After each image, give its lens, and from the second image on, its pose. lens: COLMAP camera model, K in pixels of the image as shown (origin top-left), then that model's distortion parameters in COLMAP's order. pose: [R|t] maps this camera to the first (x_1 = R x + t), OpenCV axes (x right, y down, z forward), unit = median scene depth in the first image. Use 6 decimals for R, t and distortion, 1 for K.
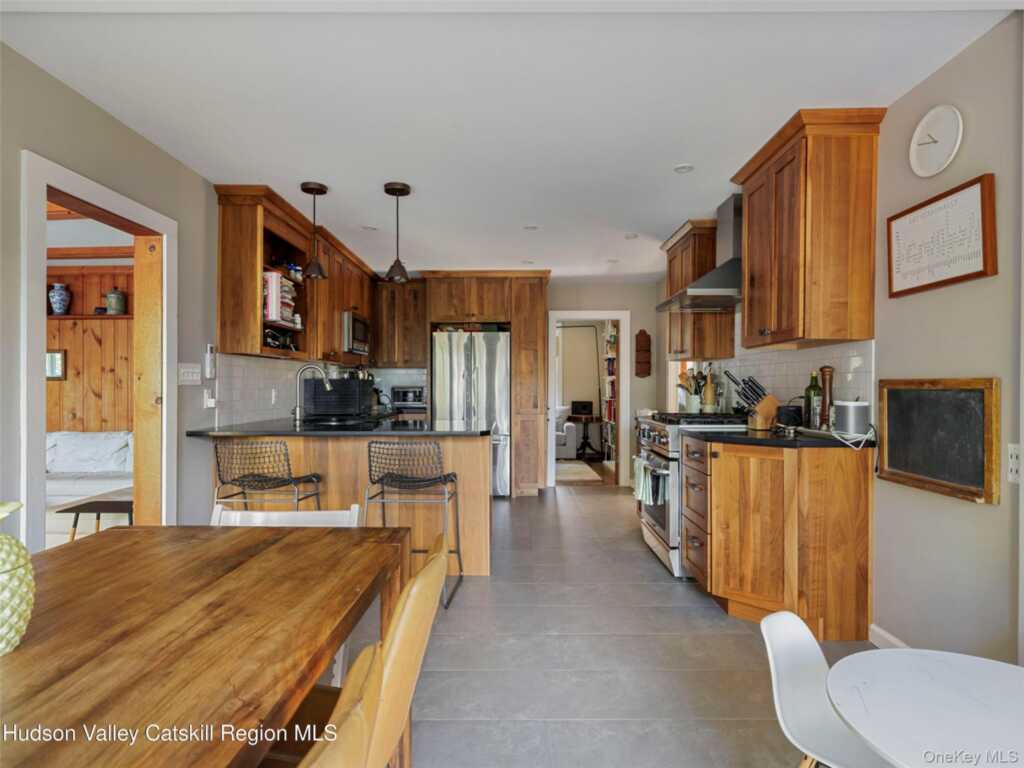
lens RADIAL K [[551.2, 0, 510.7], [0, 551.2, 378.7], [0, 0, 1]] dist [0.001866, -0.000774]
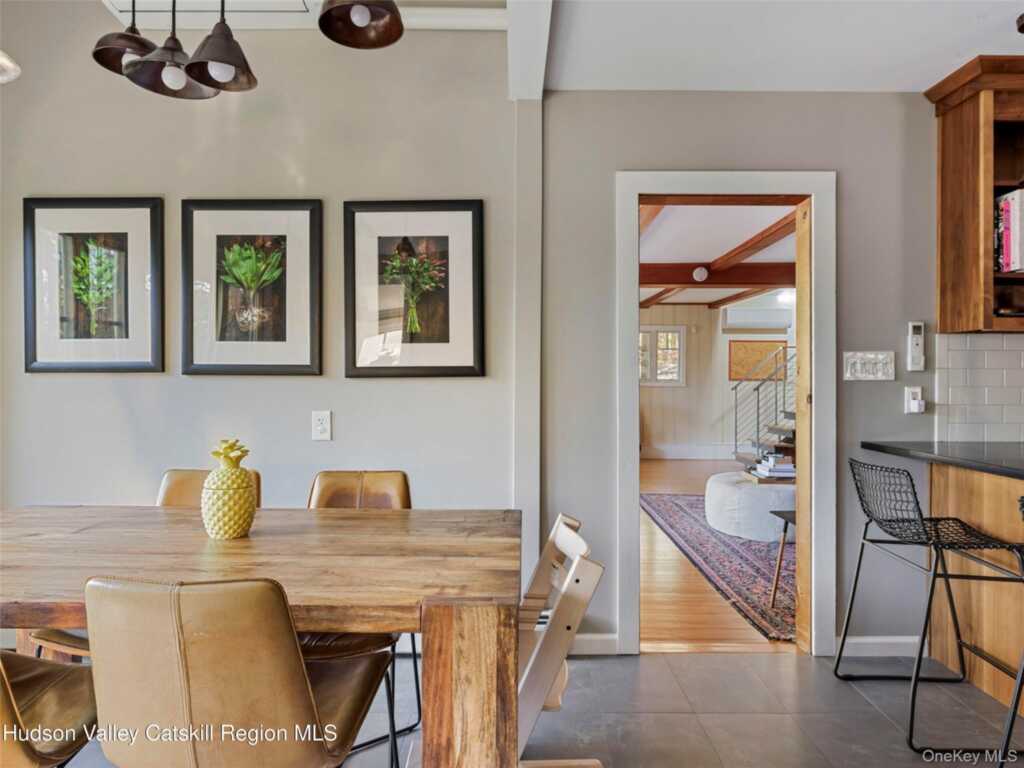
lens RADIAL K [[645.9, 0, 514.5], [0, 645.9, 376.3], [0, 0, 1]] dist [-0.002544, 0.000032]
pose [[0.011135, -0.003428, -0.999932, 0.214572], [0.010947, 0.999935, -0.003306, 0.002568], [0.999878, -0.010910, 0.011172, 0.374987]]
